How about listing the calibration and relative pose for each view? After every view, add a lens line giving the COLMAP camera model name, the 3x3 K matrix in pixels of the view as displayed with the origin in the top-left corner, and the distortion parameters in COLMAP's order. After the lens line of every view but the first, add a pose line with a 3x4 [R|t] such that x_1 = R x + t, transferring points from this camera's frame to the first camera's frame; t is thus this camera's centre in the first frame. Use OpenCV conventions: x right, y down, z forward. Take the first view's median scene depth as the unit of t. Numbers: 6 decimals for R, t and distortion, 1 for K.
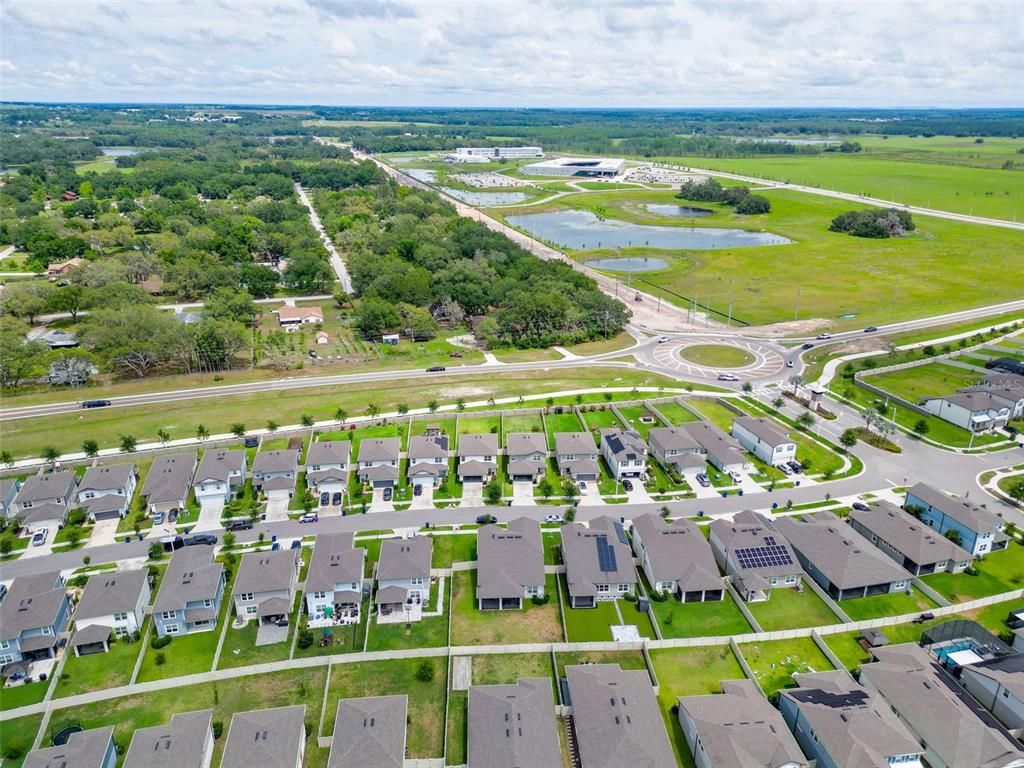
lens RADIAL K [[724.9, 0, 512.4], [0, 724.9, 399.2], [0, 0, 1]] dist [0.109736, -0.132777]
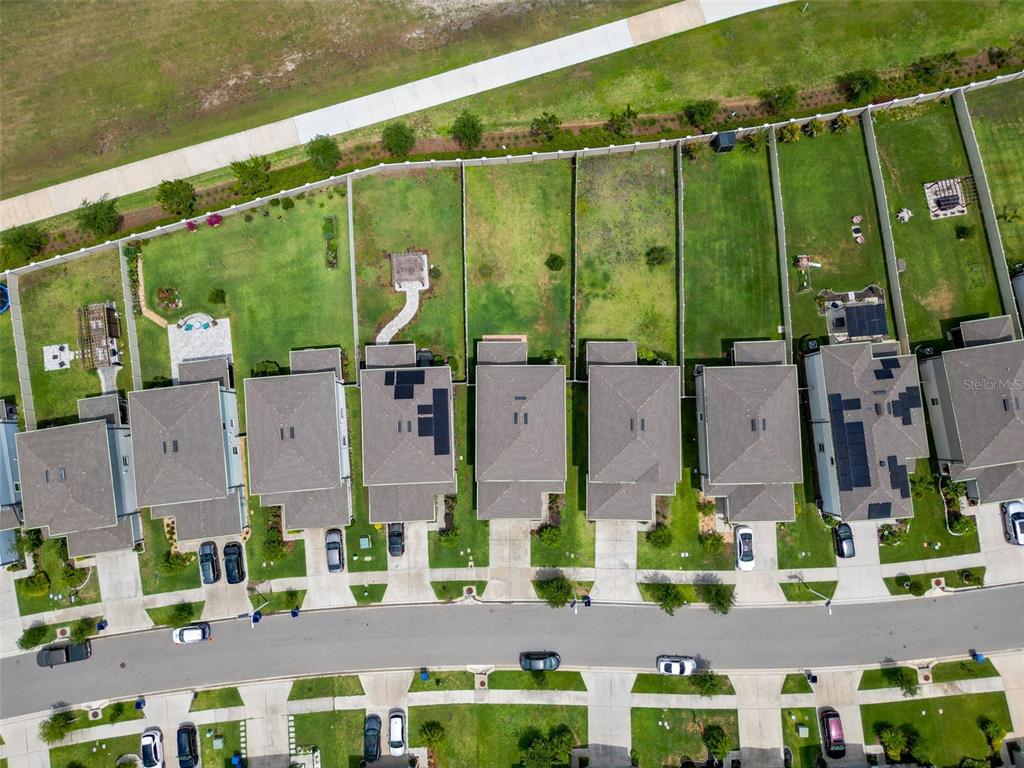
lens RADIAL K [[724.9, 0, 512.4], [0, 724.9, 399.2], [0, 0, 1]] dist [0.109736, -0.132777]
pose [[0.999429, 0.028295, -0.018441, -0.046825], [0.004233, 0.436785, 0.899556, -0.346647], [0.033508, -0.899121, 0.436416, 0.872882]]
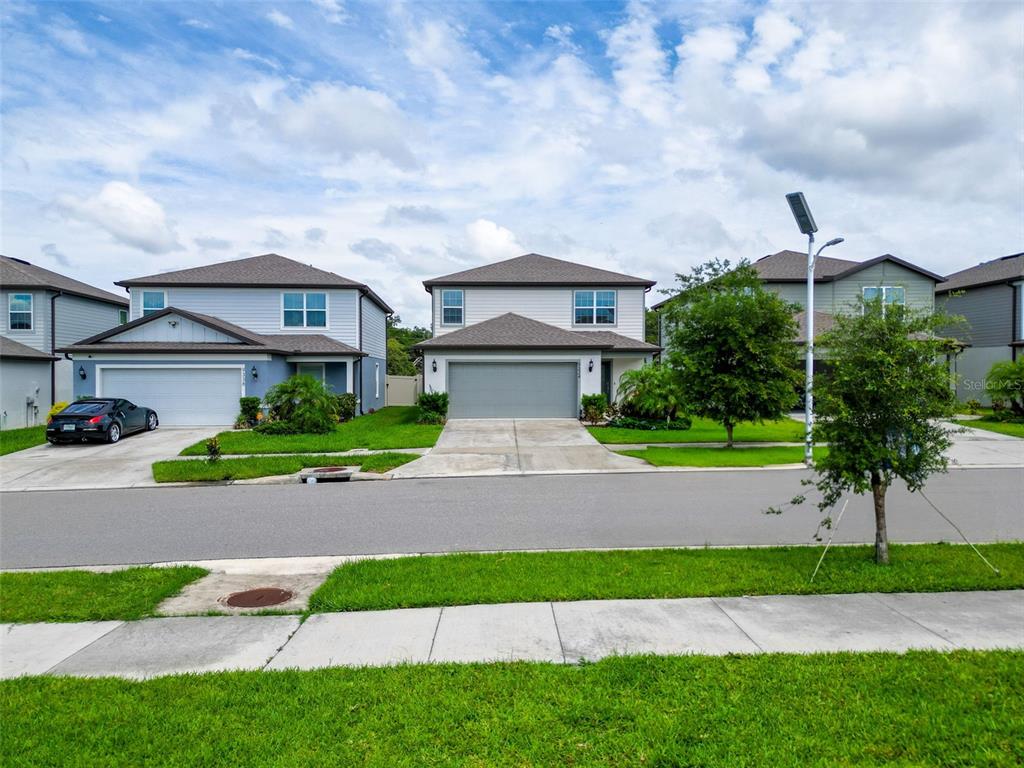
lens RADIAL K [[724.9, 0, 512.4], [0, 724.9, 399.2], [0, 0, 1]] dist [0.109736, -0.132777]
pose [[0.999998, 0.001486, 0.001084, -0.055174], [-0.001021, 0.938700, -0.344733, 0.166623], [-0.001529, 0.344731, 0.938700, 0.870241]]
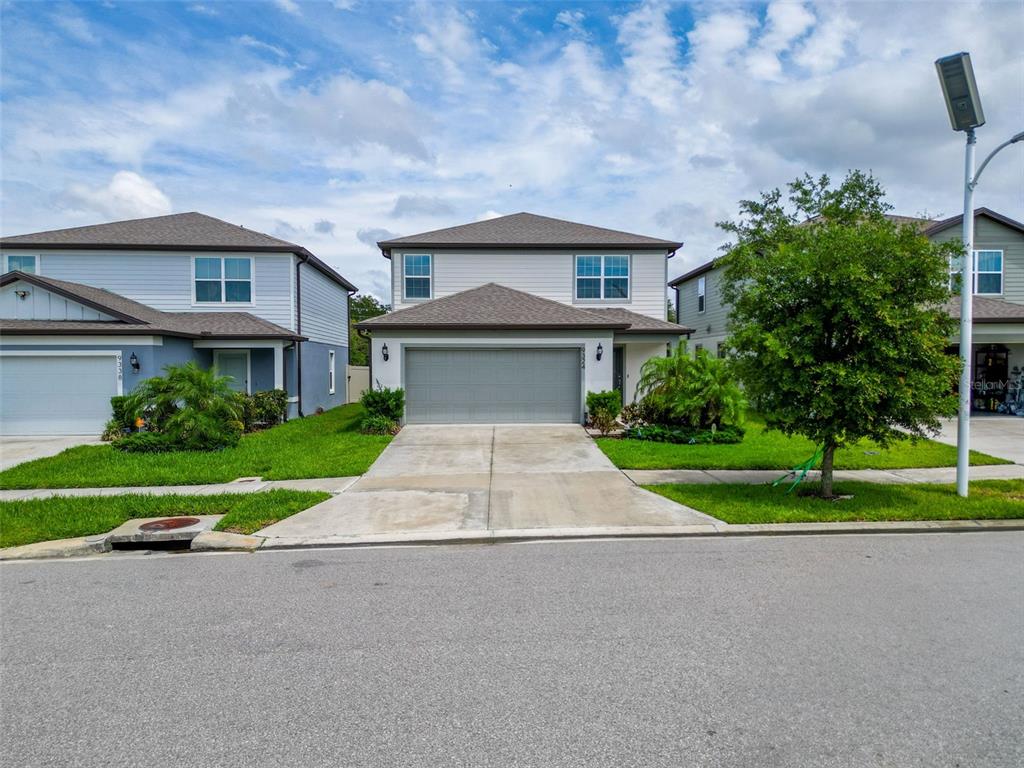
lens RADIAL K [[724.9, 0, 512.4], [0, 724.9, 399.2], [0, 0, 1]] dist [0.109736, -0.132777]
pose [[0.999995, 0.000067, 0.003023, -0.052270], [0.000942, 0.943100, -0.332508, 0.151481], [-0.002873, 0.332509, 0.943096, 0.907780]]
